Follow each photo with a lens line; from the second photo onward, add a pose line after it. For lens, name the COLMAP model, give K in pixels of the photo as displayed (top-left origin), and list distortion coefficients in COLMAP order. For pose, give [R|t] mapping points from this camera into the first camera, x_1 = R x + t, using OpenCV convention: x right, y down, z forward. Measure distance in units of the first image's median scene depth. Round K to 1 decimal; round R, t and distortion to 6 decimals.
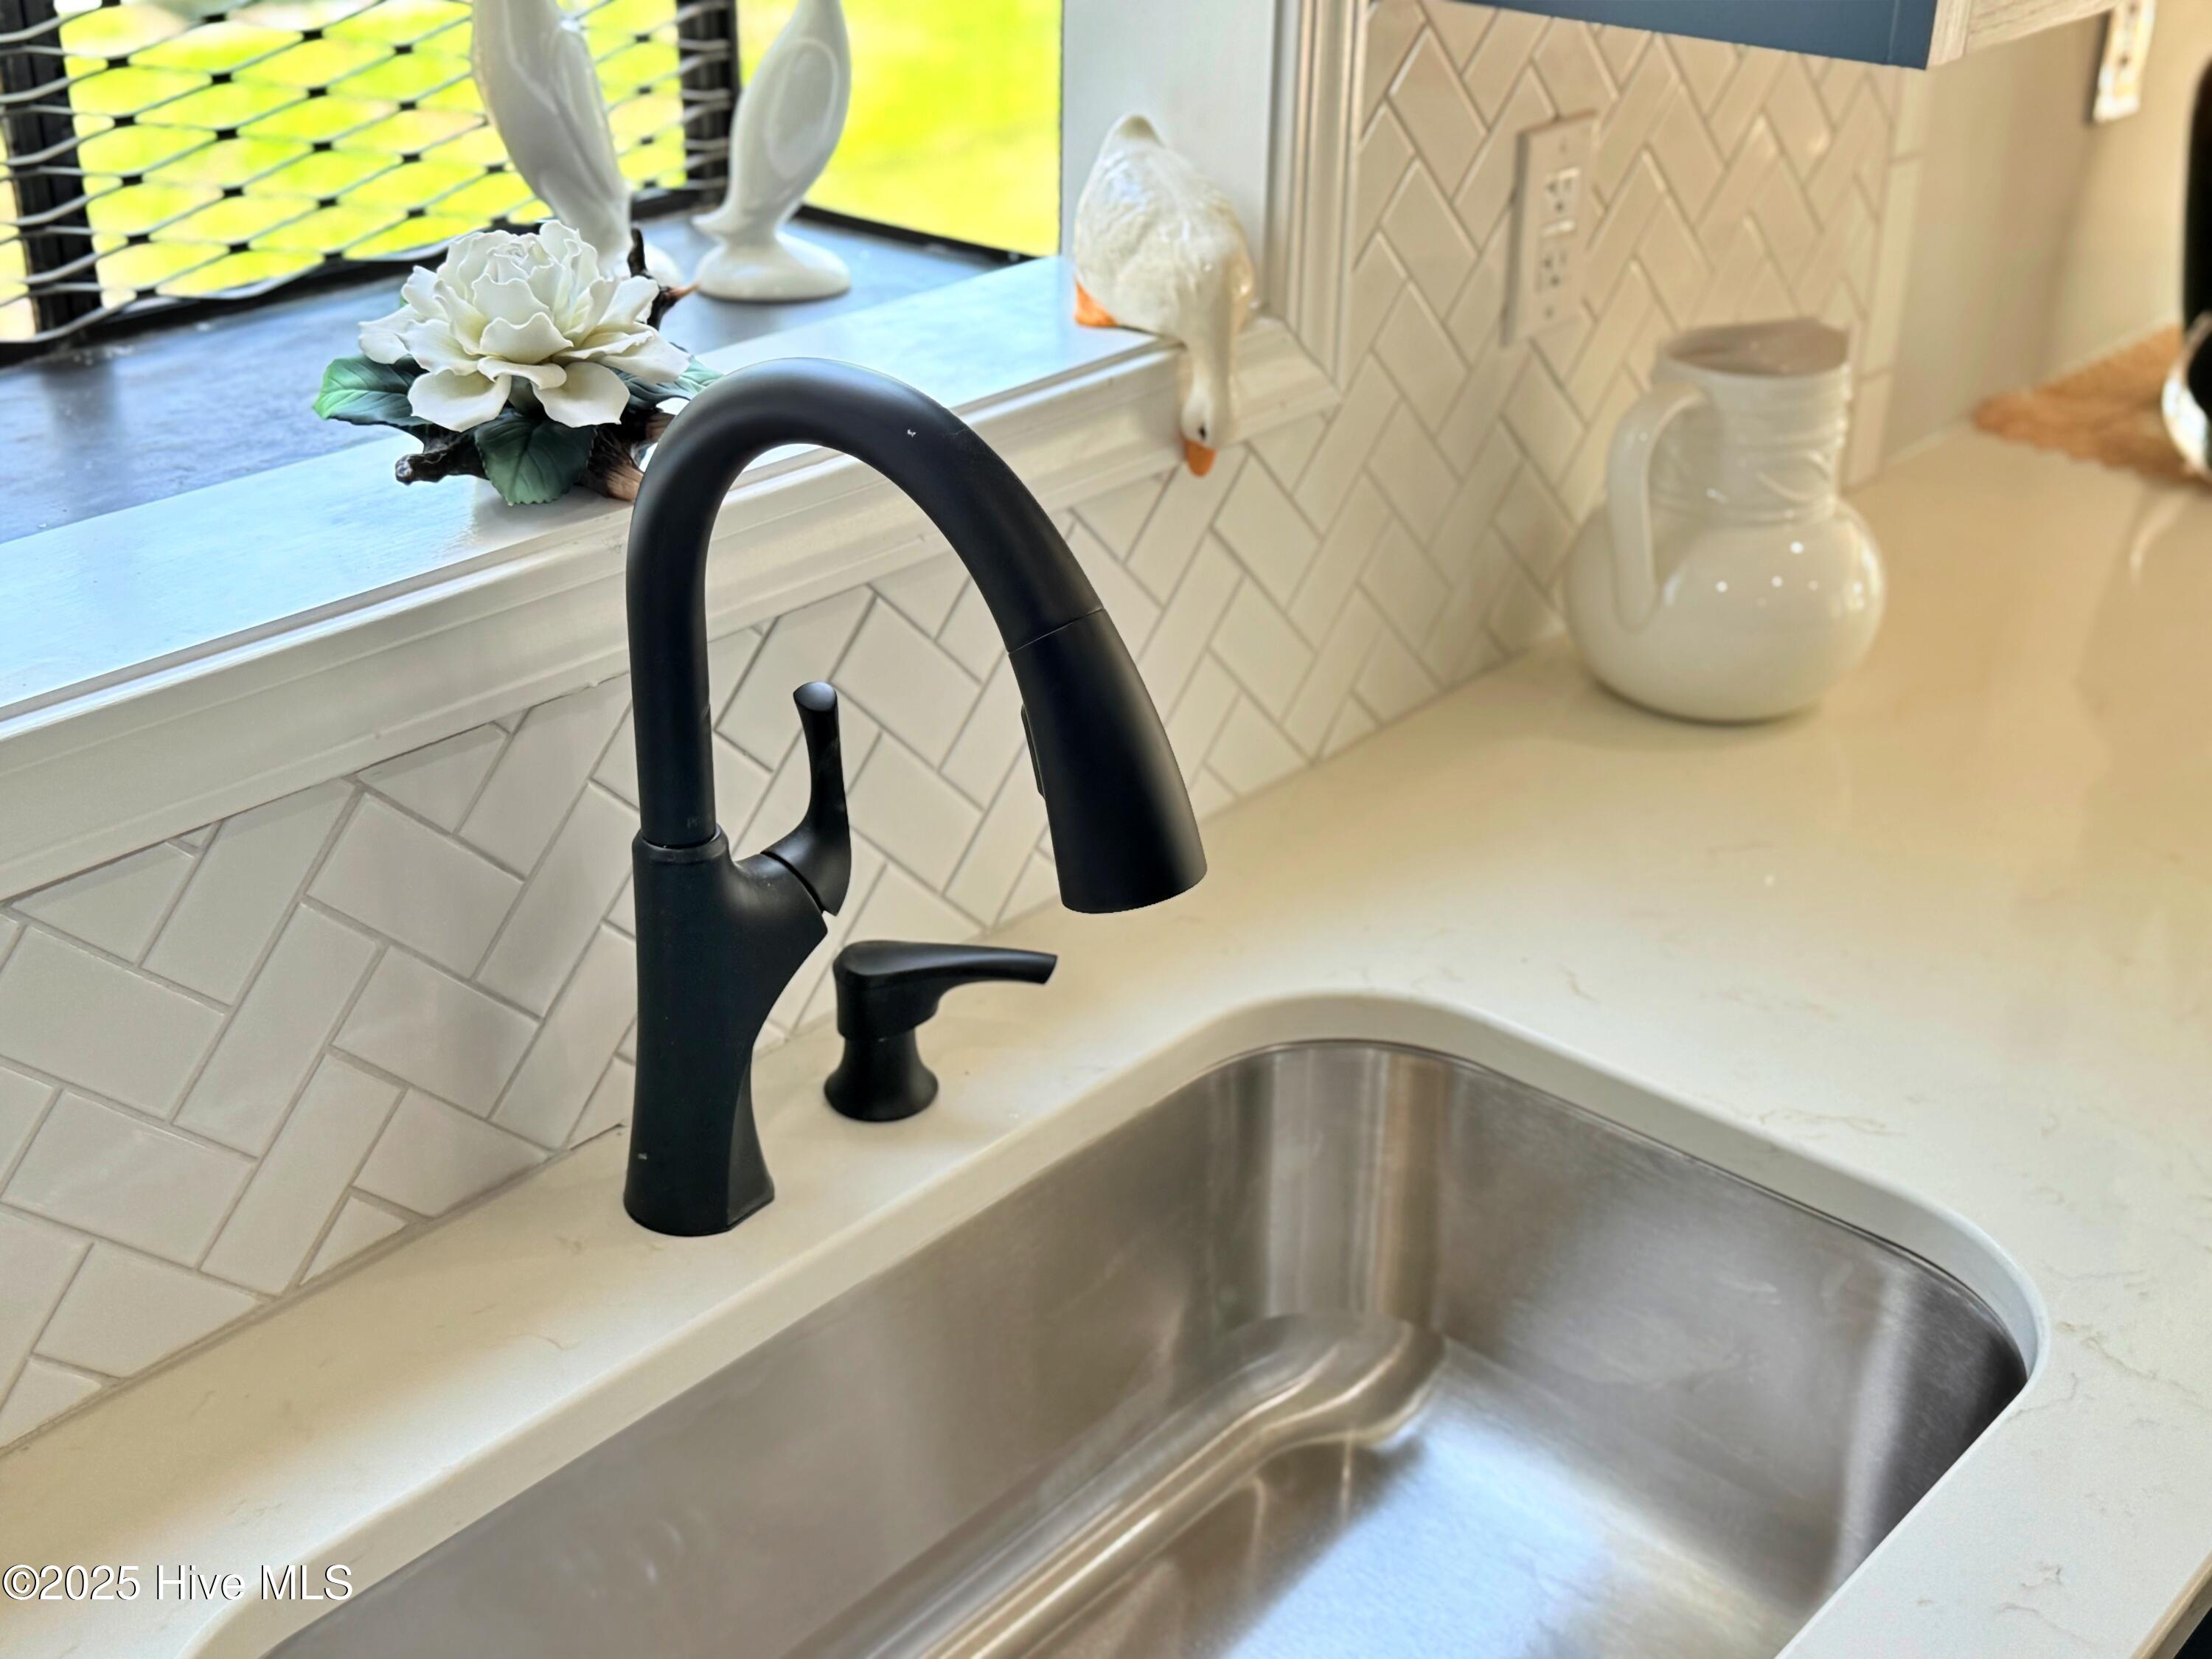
lens RADIAL K [[2703.1, 0, 1107.8], [0, 2703.1, 870.2], [0, 0, 1]] dist [0.026425, 0.008269]
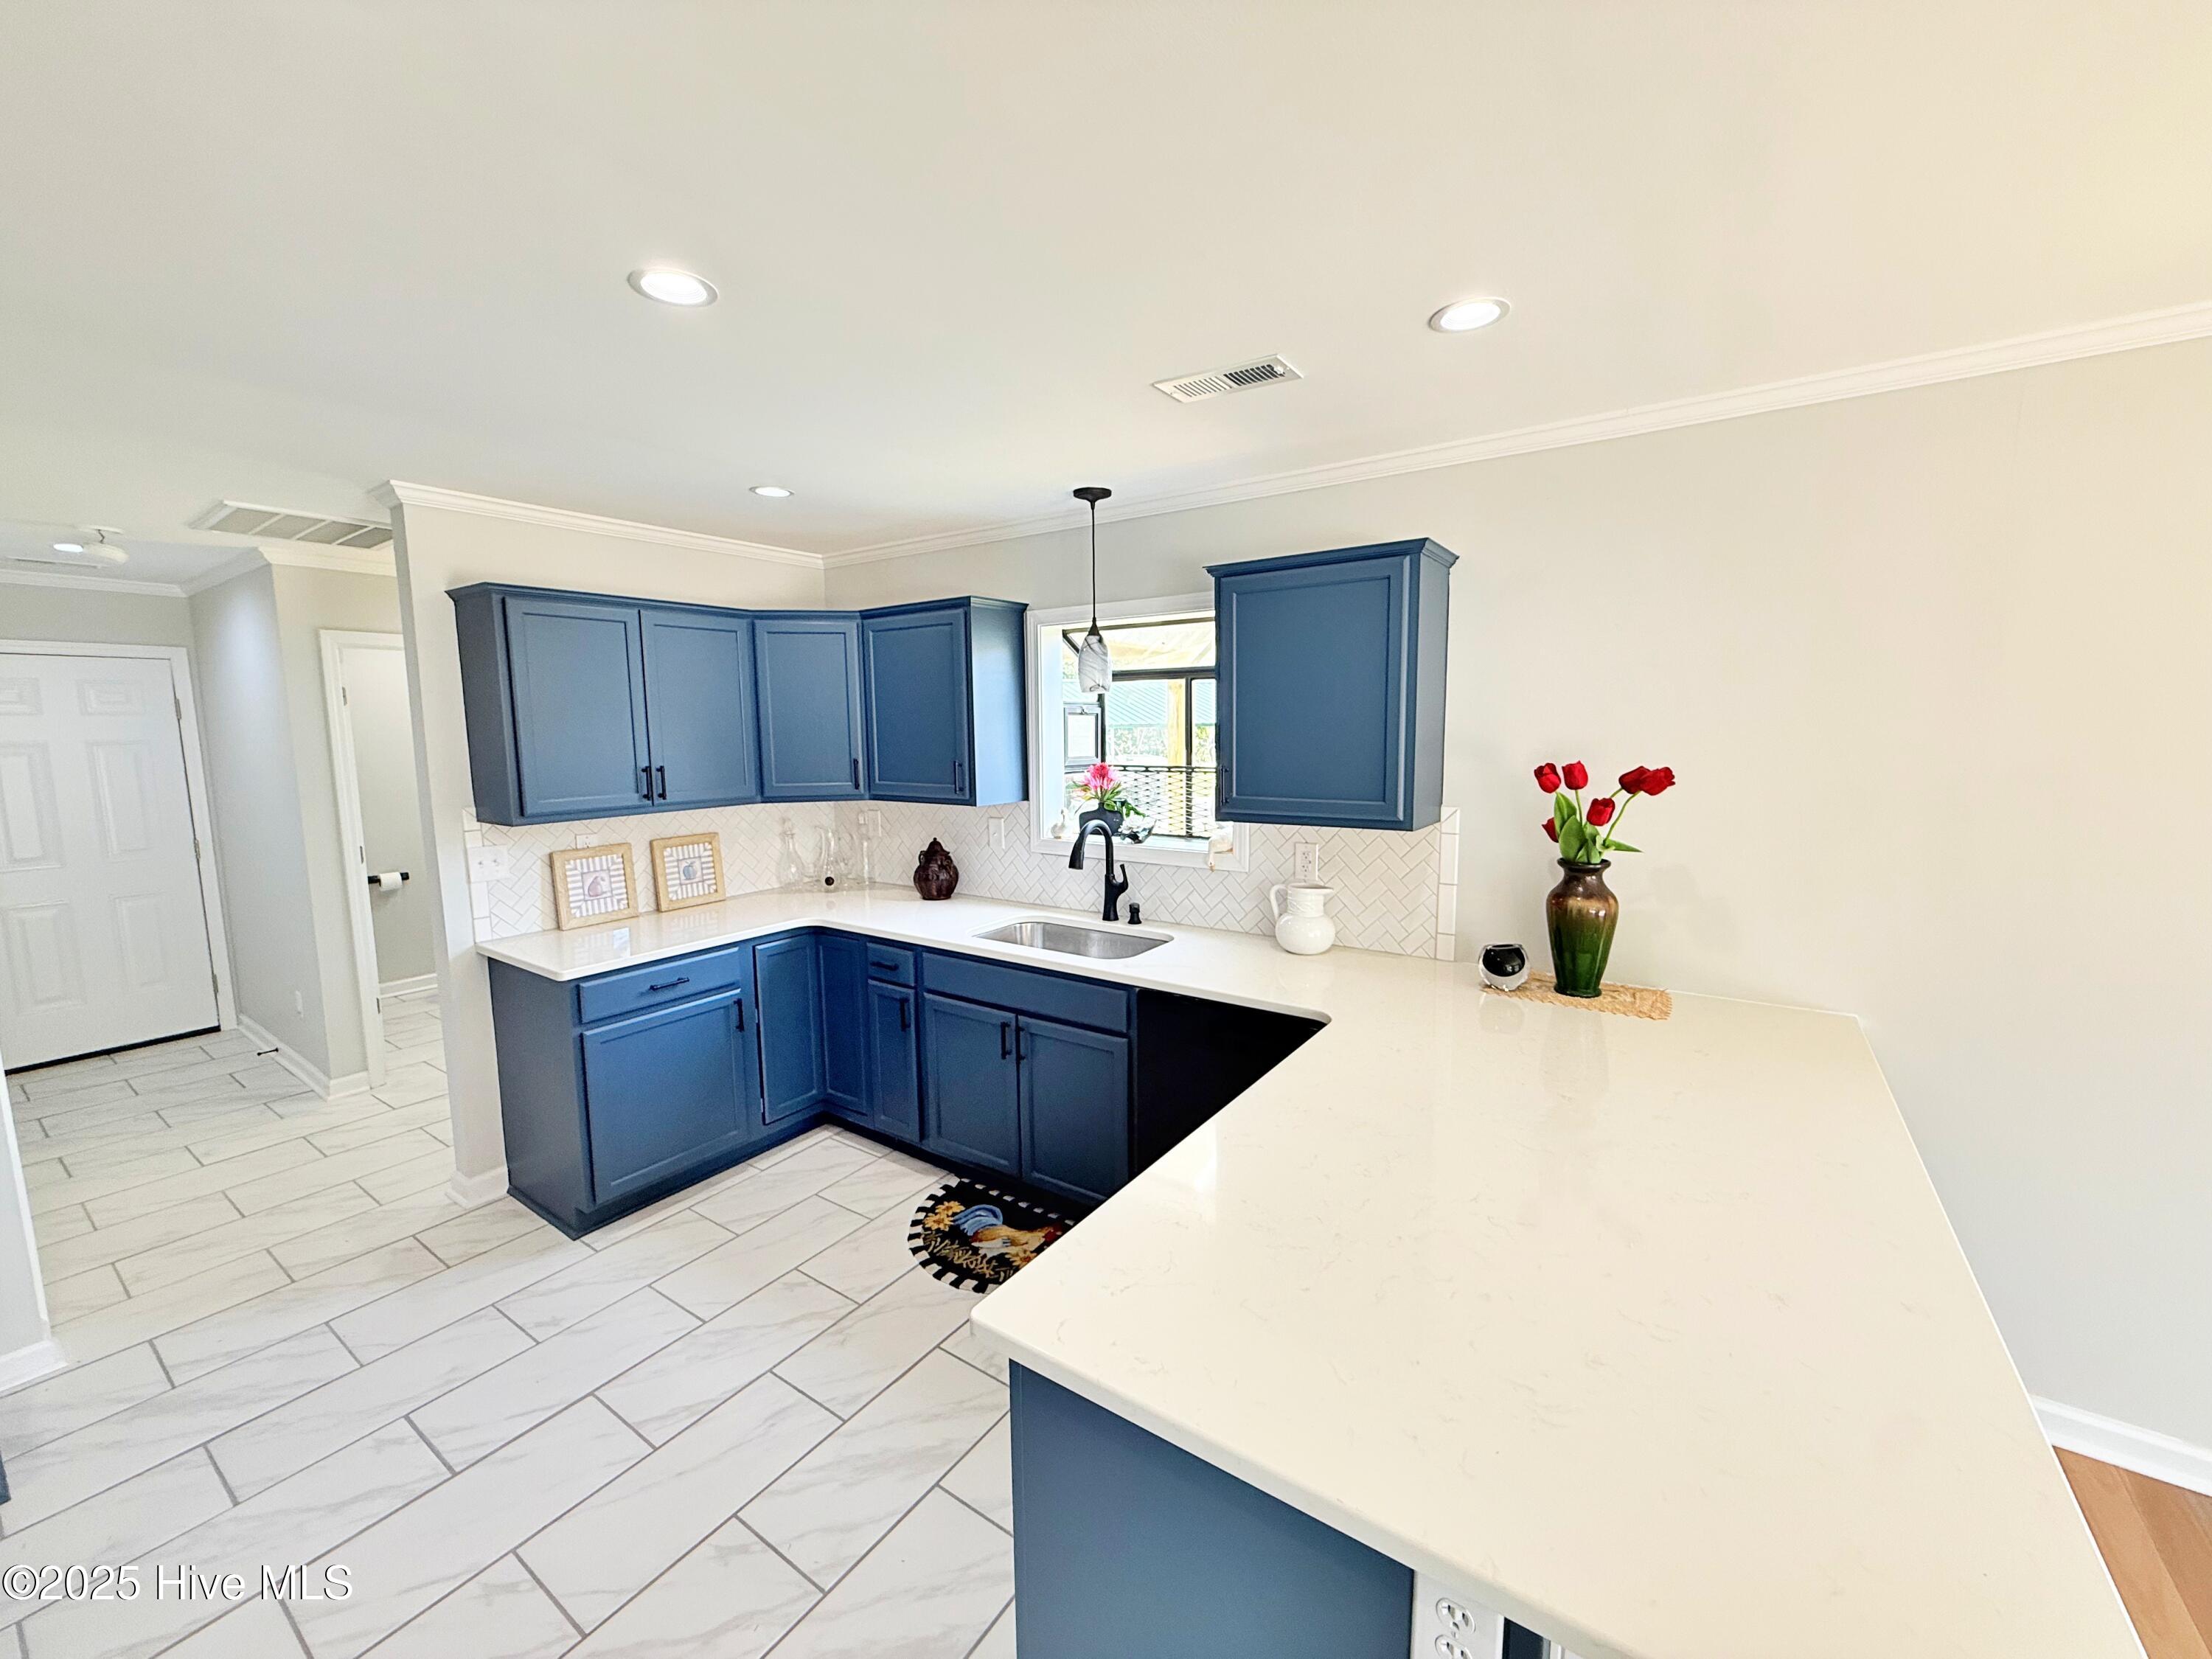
lens RADIAL K [[880.6, 0, 1097.8], [0, 880.6, 828.0], [0, 0, 1]] dist [0.001565, -0.000031]
pose [[0.103314, 0.103160, -0.989285, 2.549979], [-0.443458, 0.895061, 0.047023, -0.252545], [0.890321, 0.433848, 0.138219, 0.421871]]
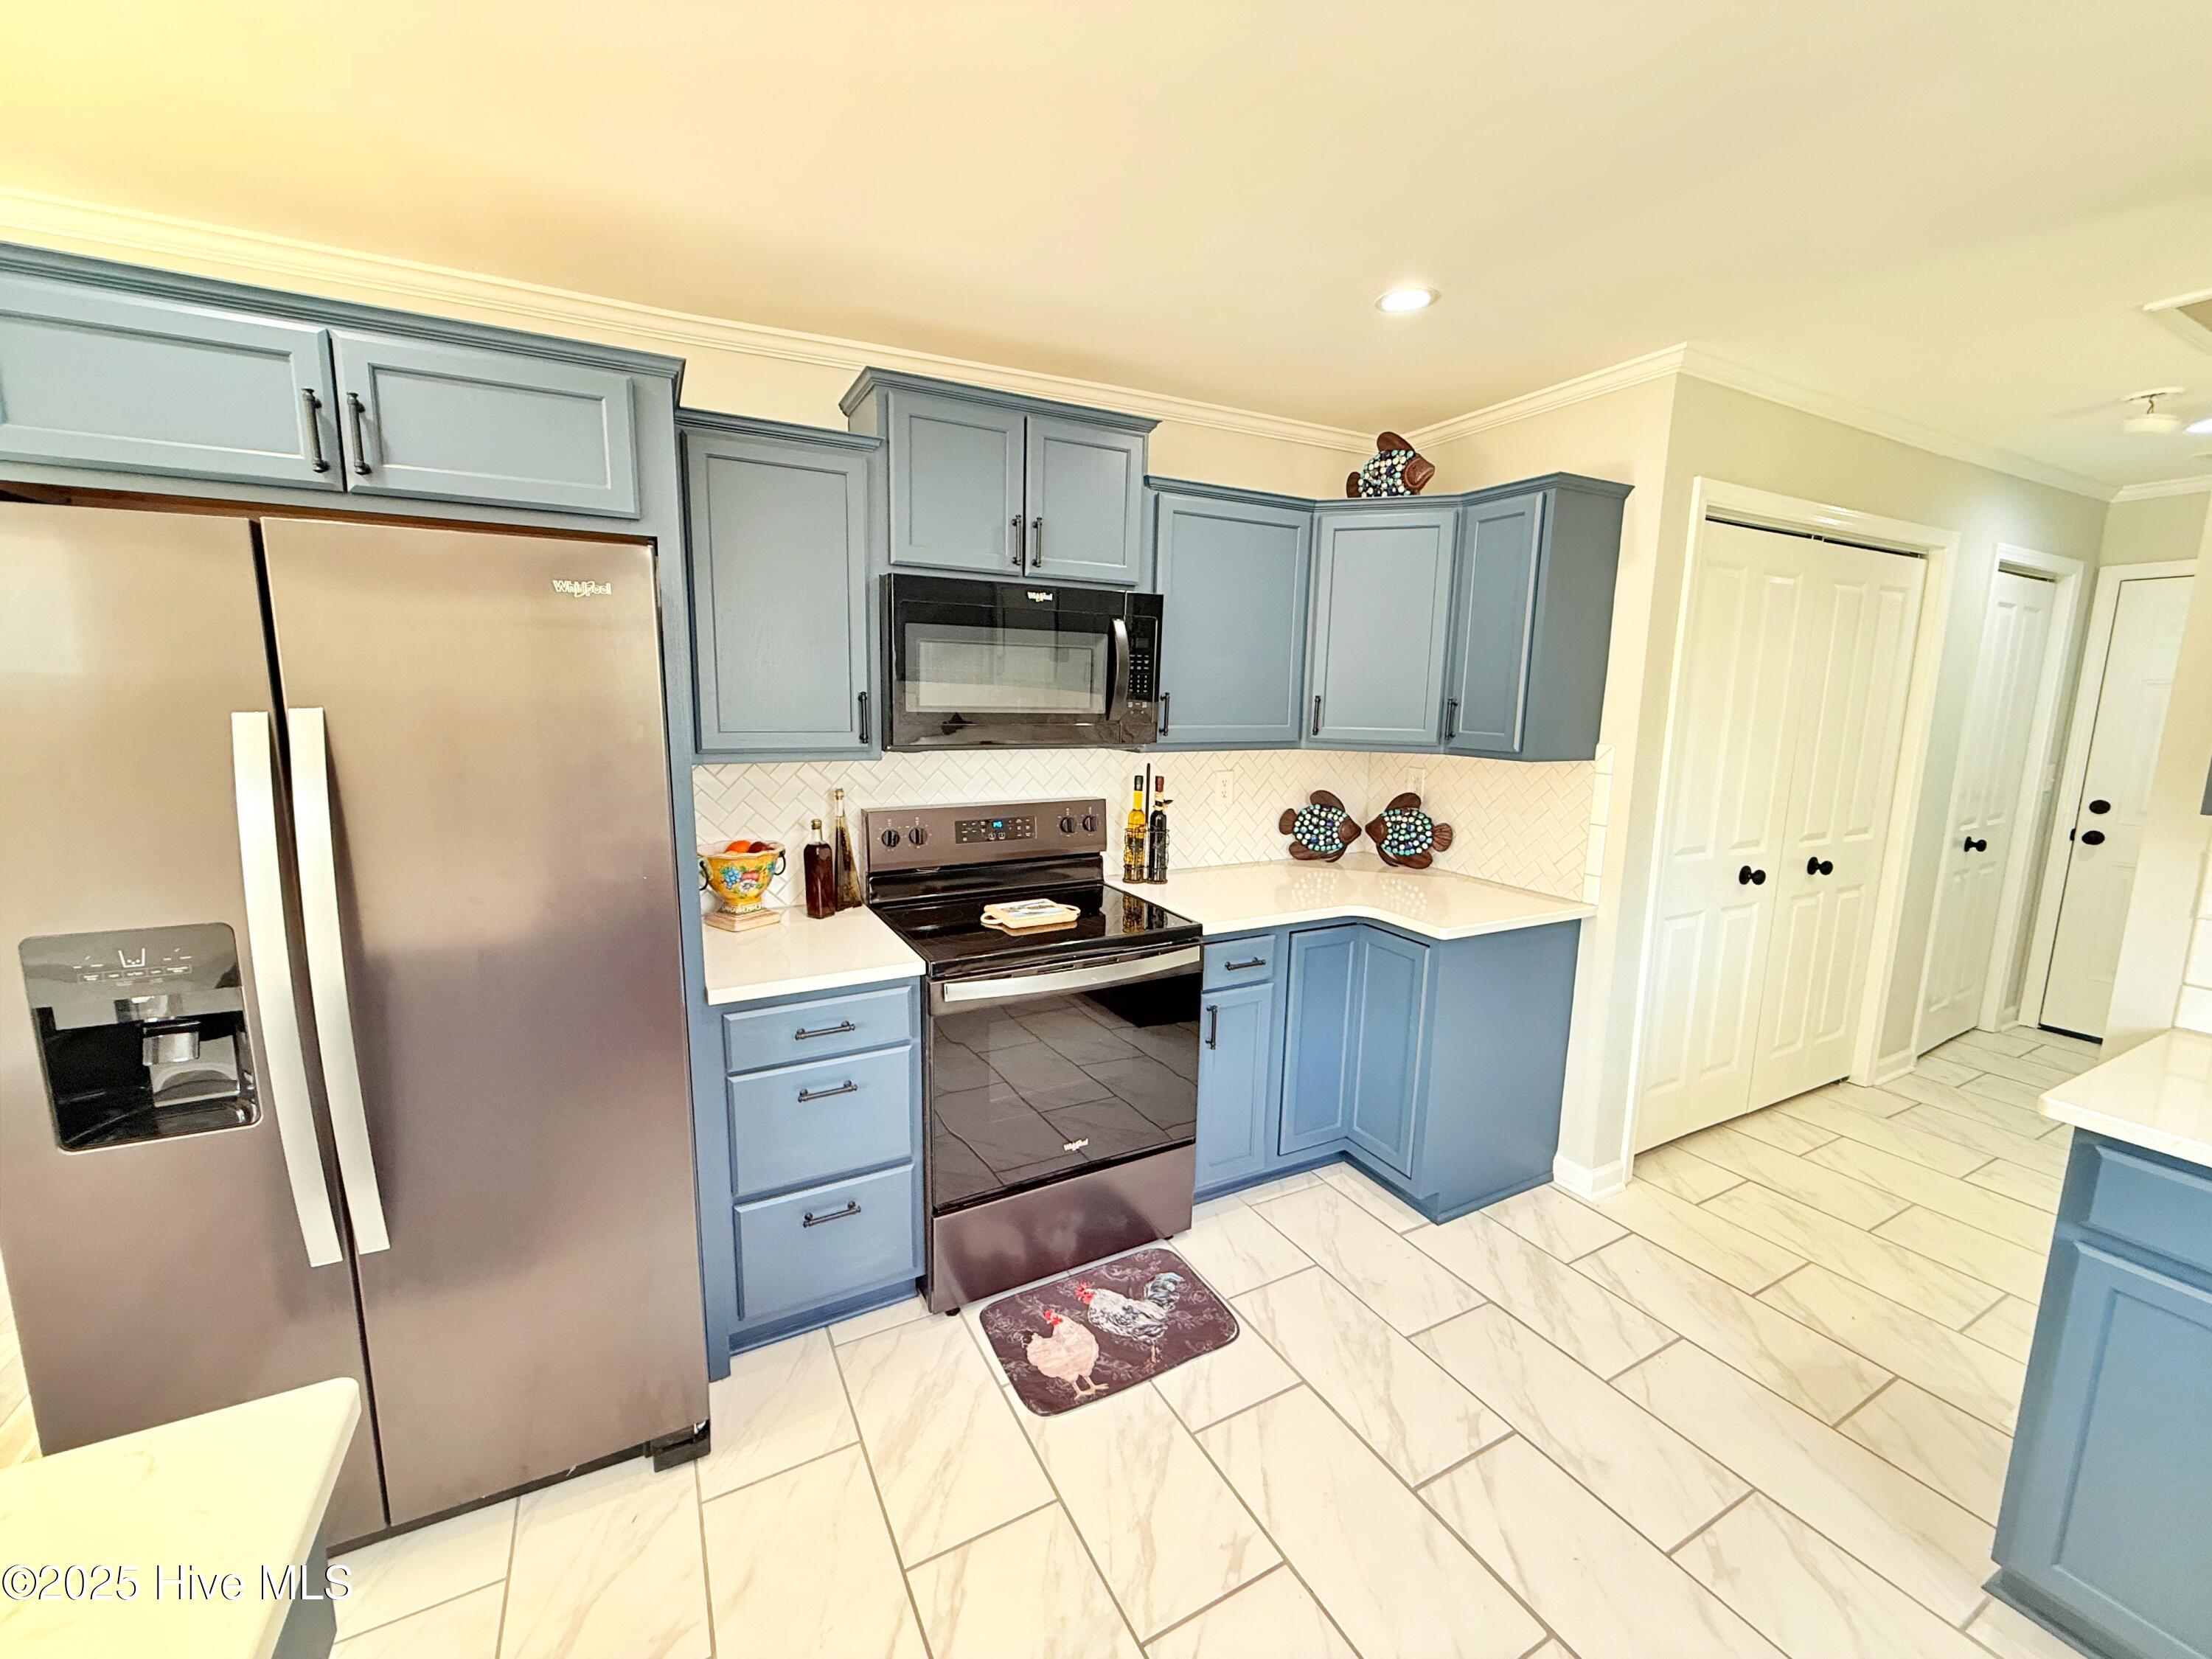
lens RADIAL K [[880.6, 0, 1097.8], [0, 880.6, 828.0], [0, 0, 1]] dist [0.001565, -0.000031]
pose [[-0.932928, -0.083834, 0.350169, 0.974931], [0.138835, 0.813561, 0.564662, -0.293457], [-0.332221, 0.575404, -0.747355, 0.718735]]
